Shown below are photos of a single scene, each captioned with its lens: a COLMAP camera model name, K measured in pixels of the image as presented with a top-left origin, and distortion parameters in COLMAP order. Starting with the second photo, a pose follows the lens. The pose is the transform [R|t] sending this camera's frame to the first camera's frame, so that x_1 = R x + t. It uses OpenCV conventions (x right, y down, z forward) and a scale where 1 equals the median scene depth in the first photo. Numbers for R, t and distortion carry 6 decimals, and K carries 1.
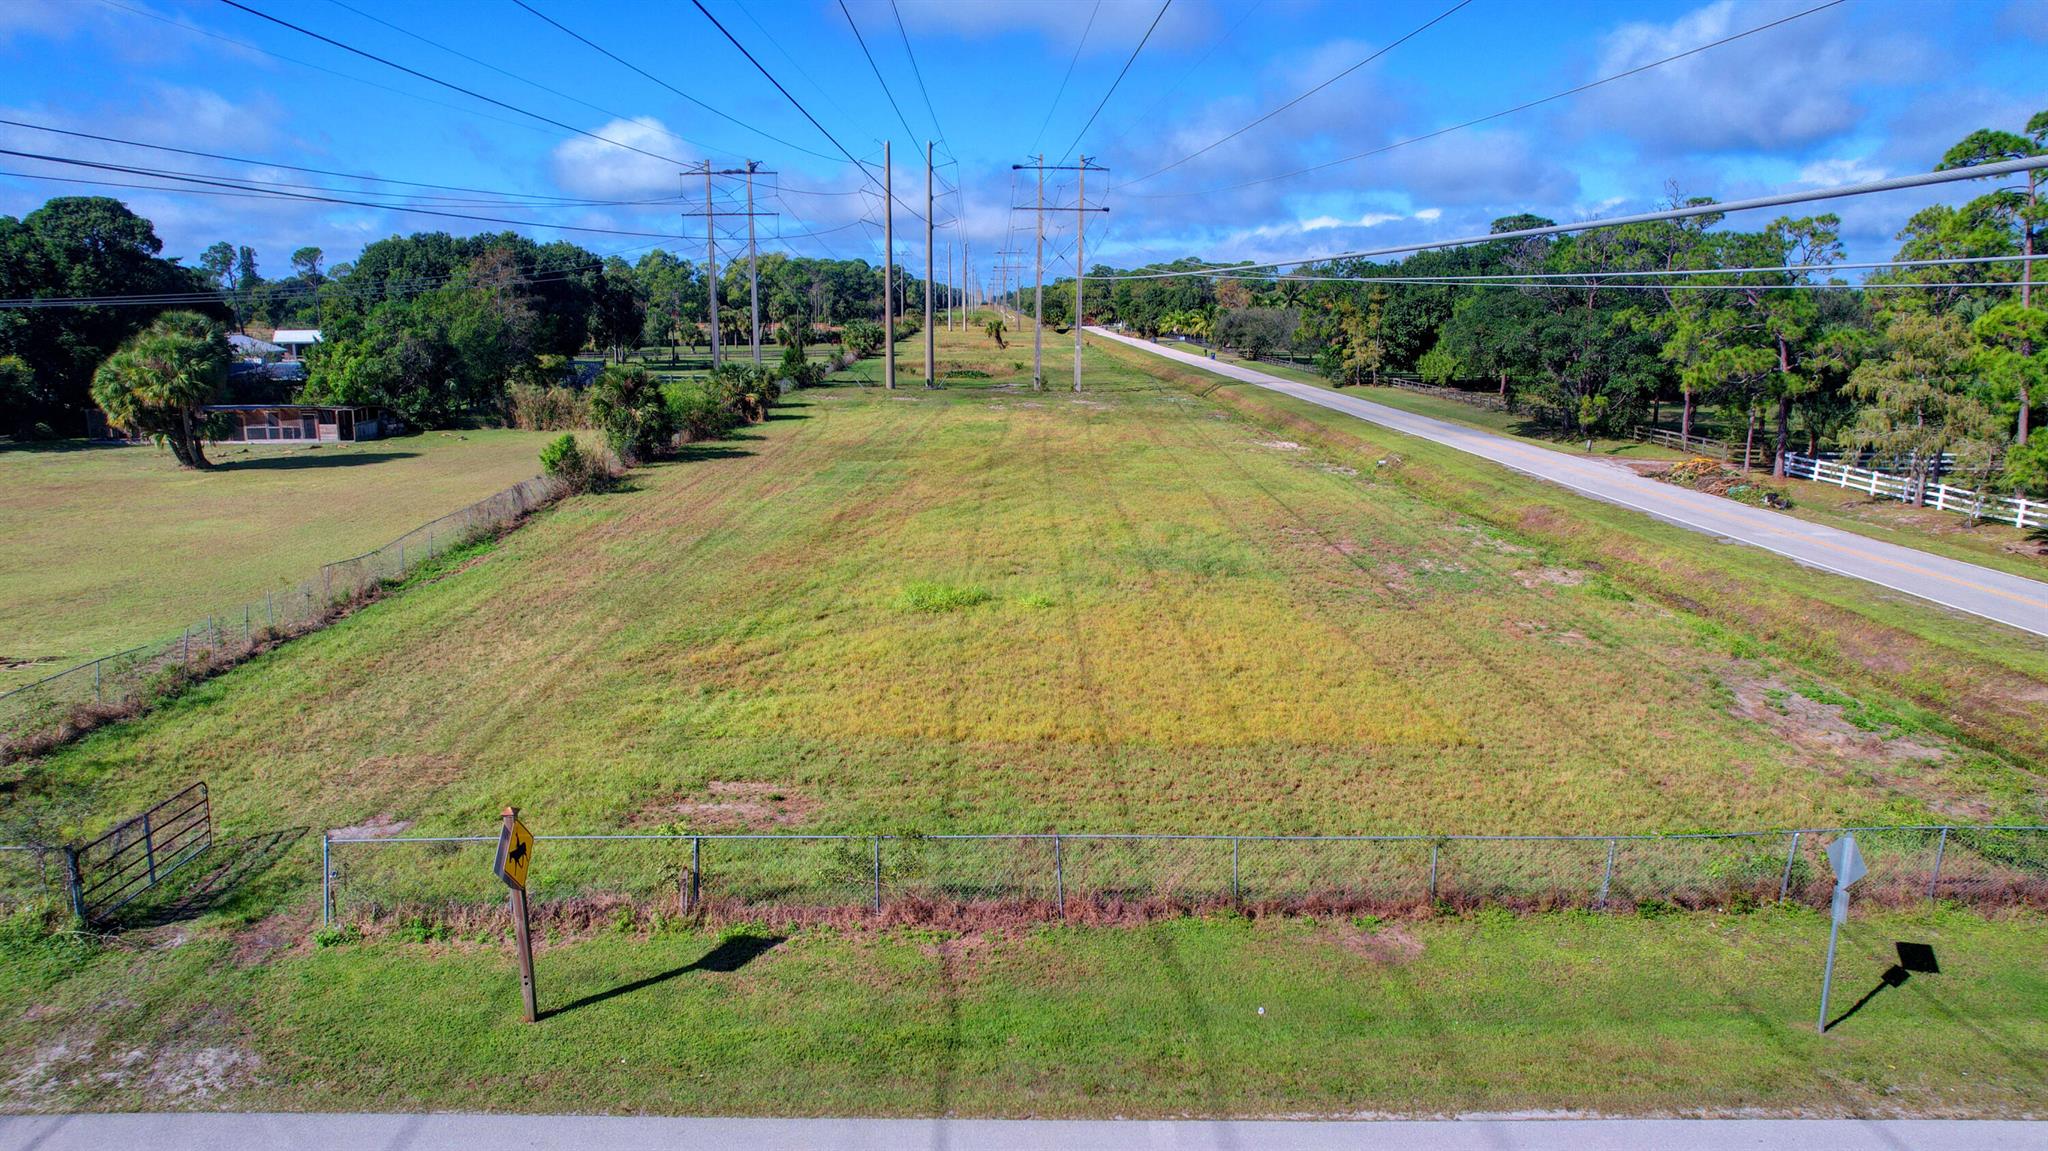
lens RADIAL K [[1314.2, 0, 1026.8], [0, 1314.2, 575.9], [0, 0, 1]] dist [-0.061490, 0.056184]
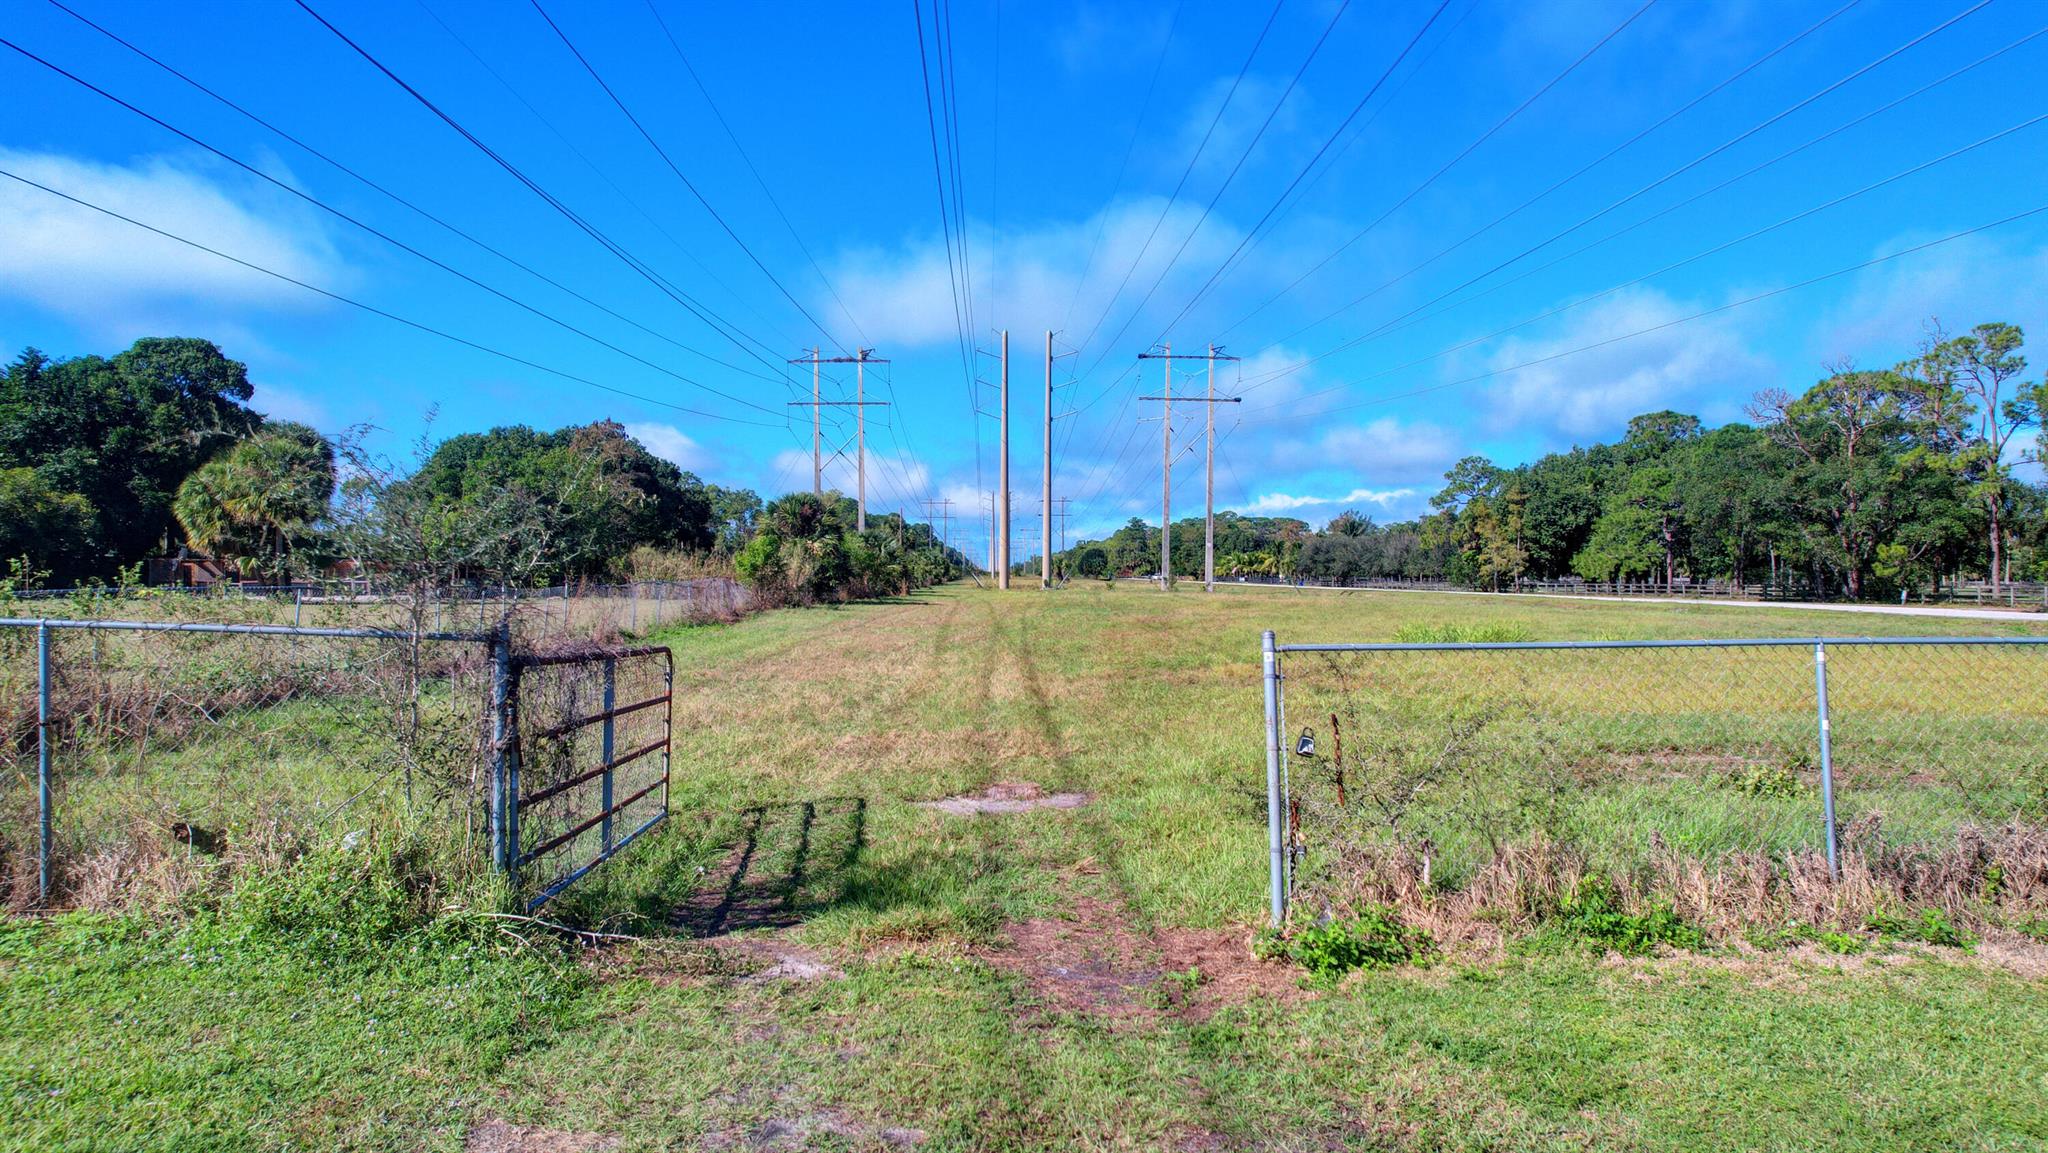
lens RADIAL K [[1314.2, 0, 1024.9], [0, 1314.2, 577.7], [0, 0, 1]] dist [-0.061490, 0.056184]
pose [[0.999995, 0.000125, -0.003015, -0.139040], [-0.000738, 0.978939, -0.204151, 0.058769], [0.002926, 0.204153, 0.978935, 0.156619]]
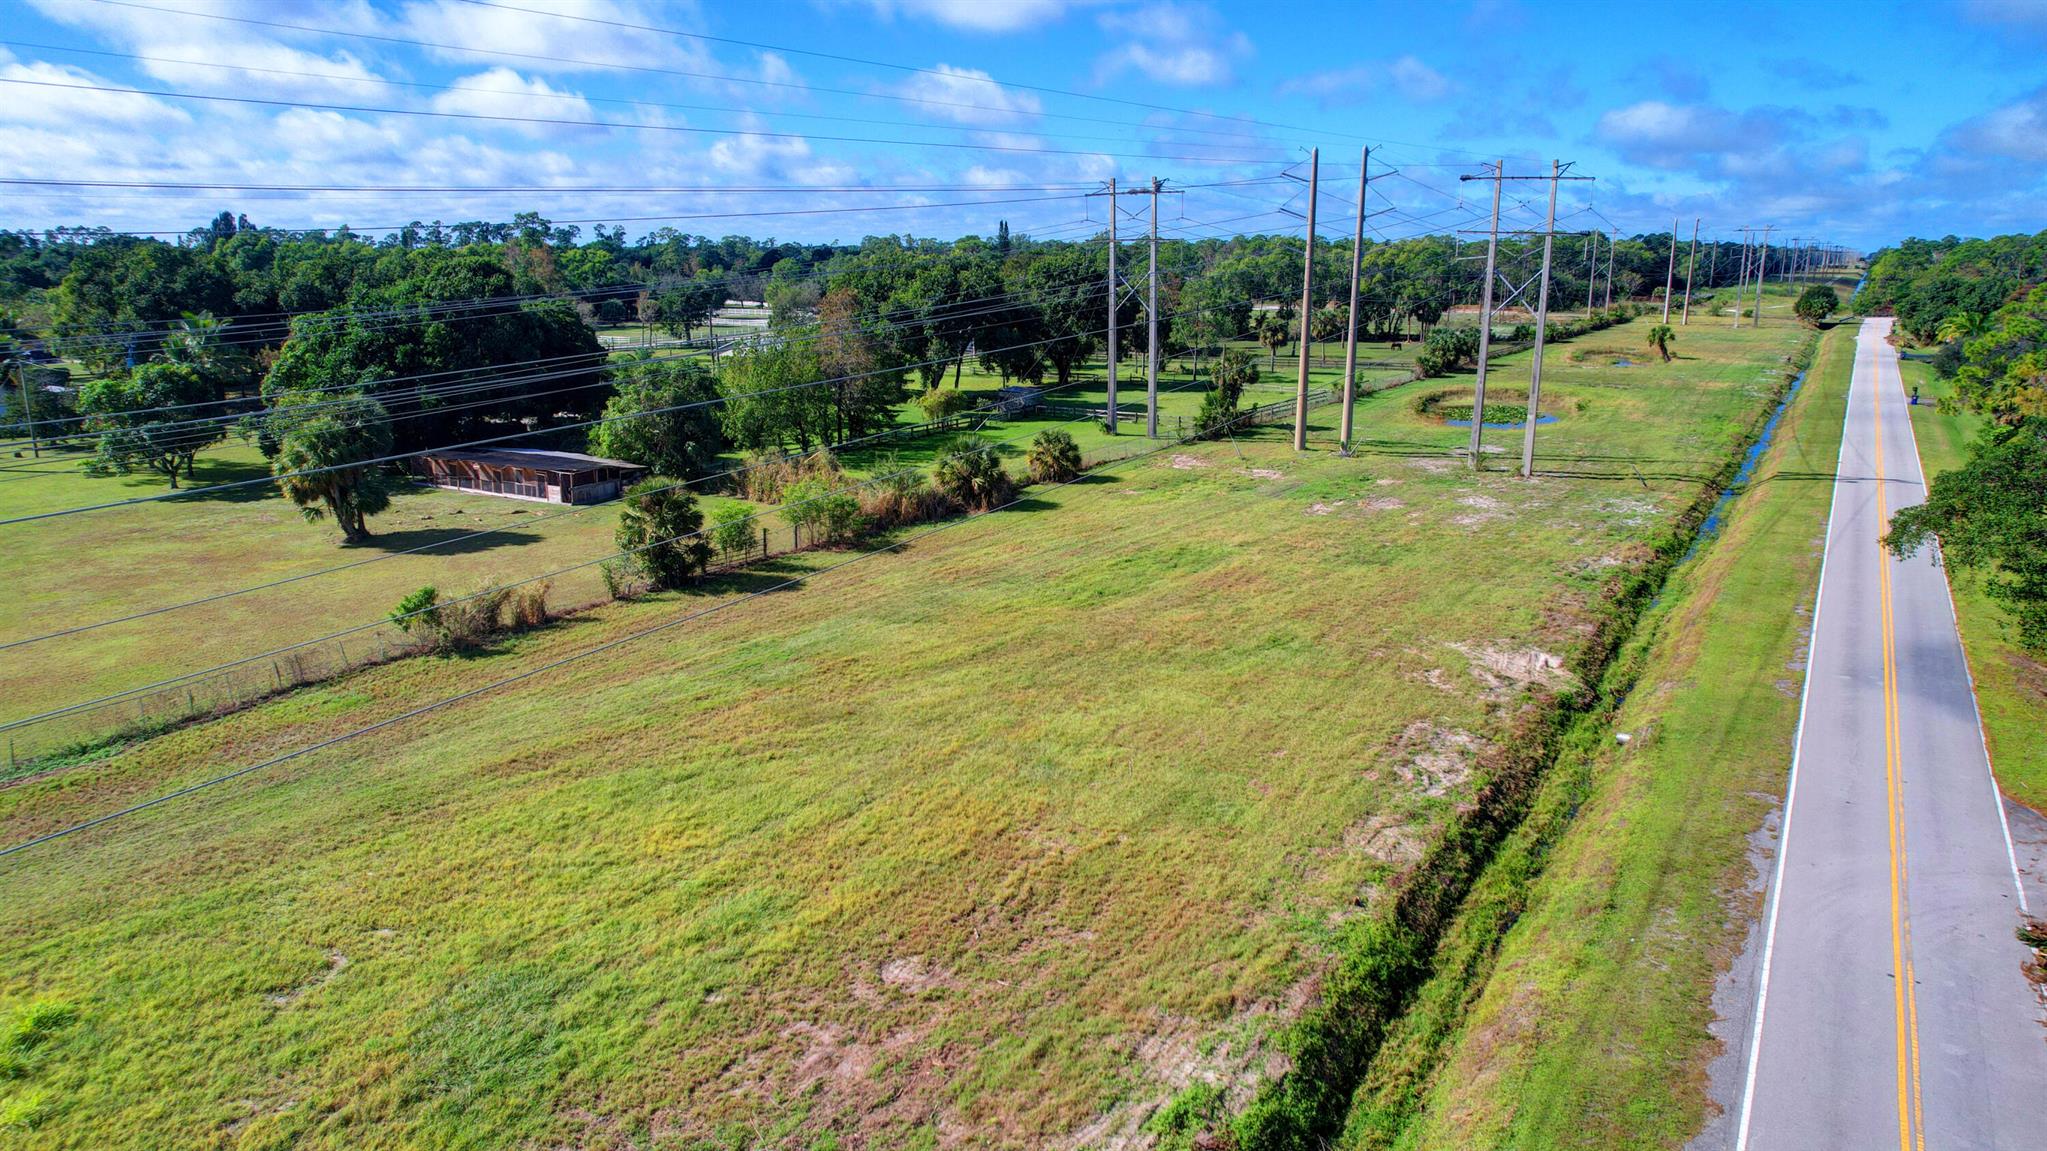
lens RADIAL K [[1313.6, 0, 1023.4], [0, 1313.6, 569.2], [0, 0, 1]] dist [-0.061490, 0.056184]
pose [[0.826191, 0.130981, -0.547953, 0.345034], [-0.114307, 0.991342, 0.064617, -0.162435], [0.551672, 0.009249, 0.834010, 0.347278]]
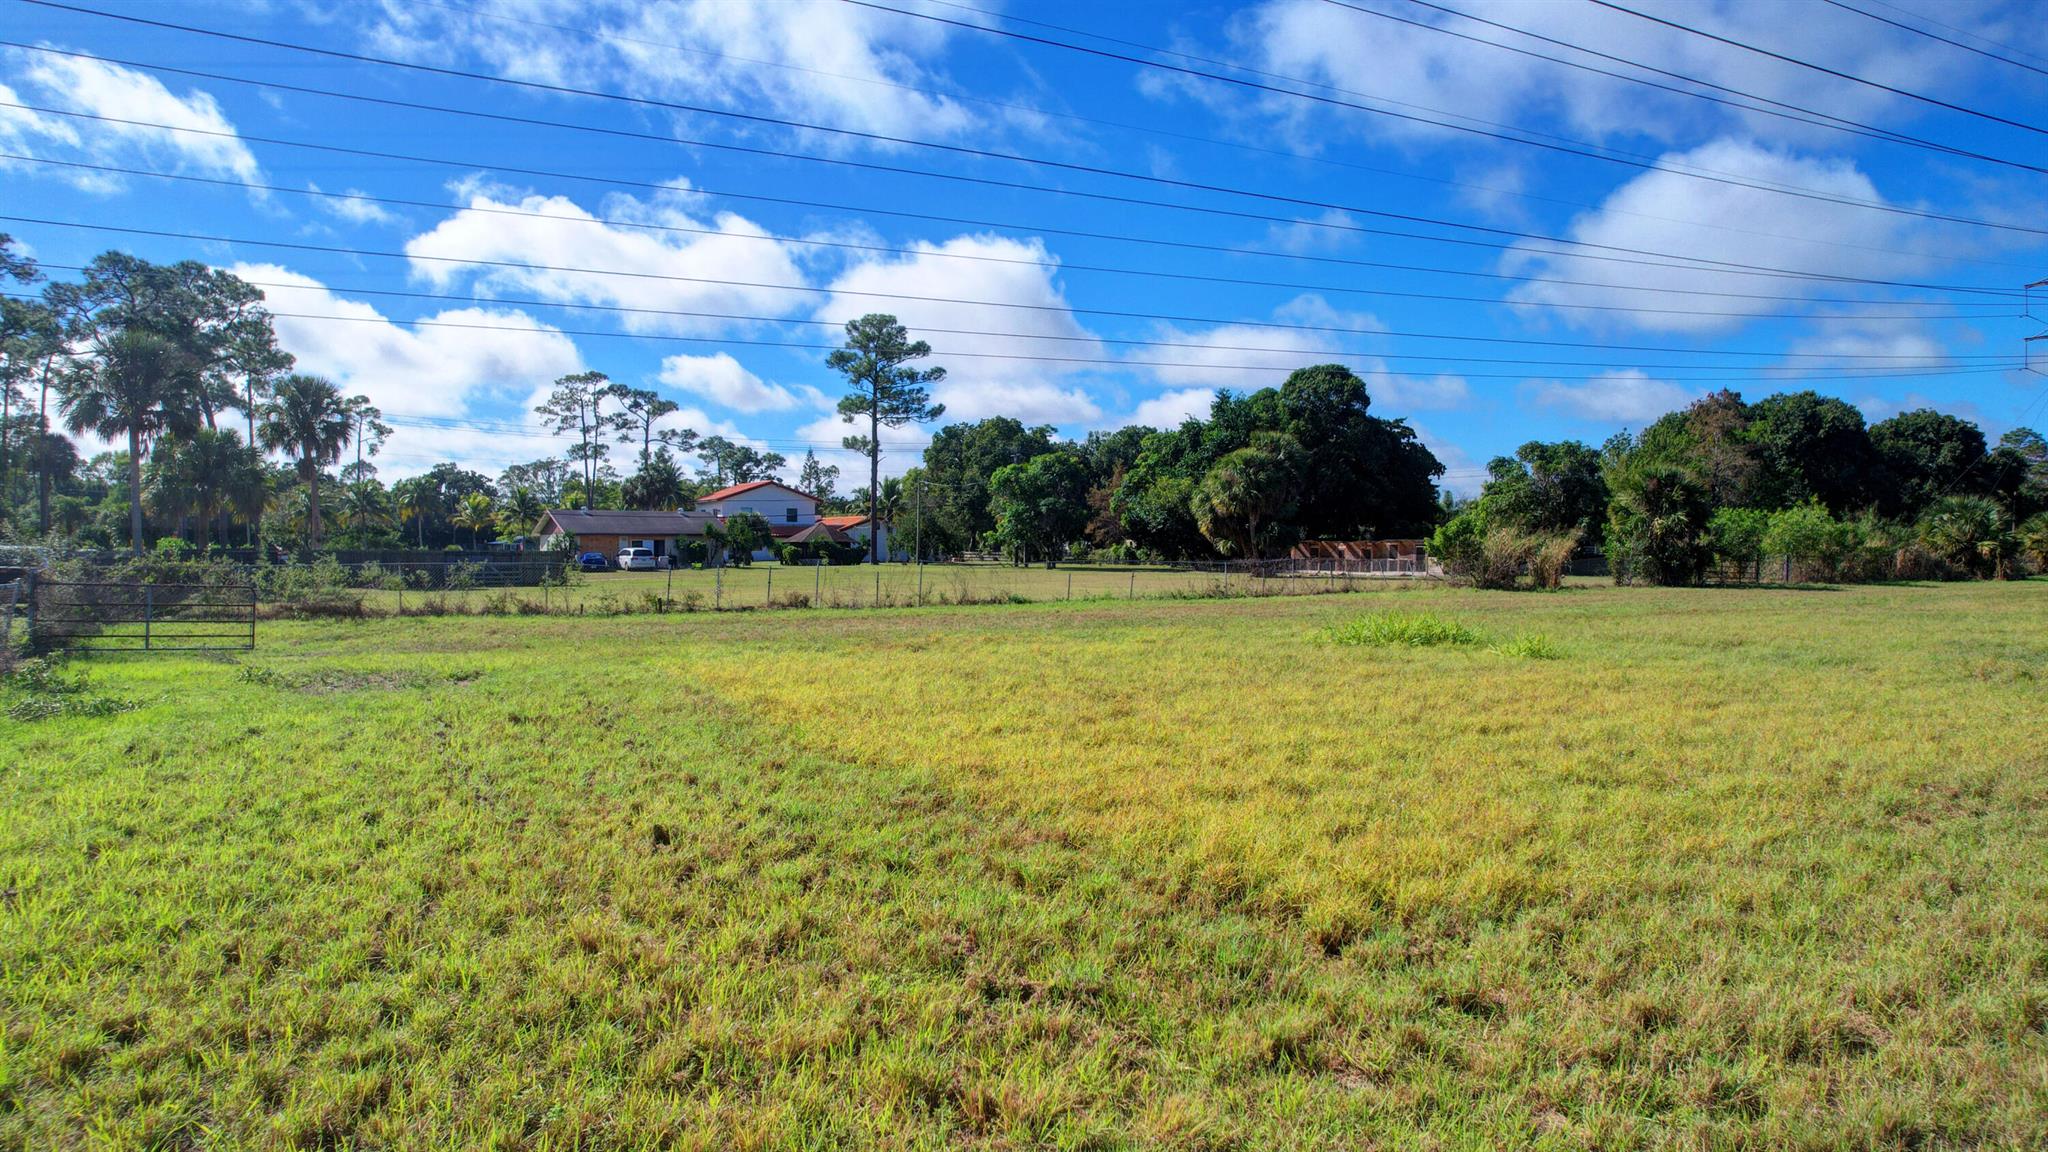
lens RADIAL K [[1314.2, 0, 1033.3], [0, 1314.2, 575.2], [0, 0, 1]] dist [-0.061490, 0.056184]
pose [[0.489891, 0.014336, -0.871666, 0.164474], [-0.179261, 0.980155, -0.084628, 0.032376], [0.853154, 0.197714, 0.482739, 0.279001]]
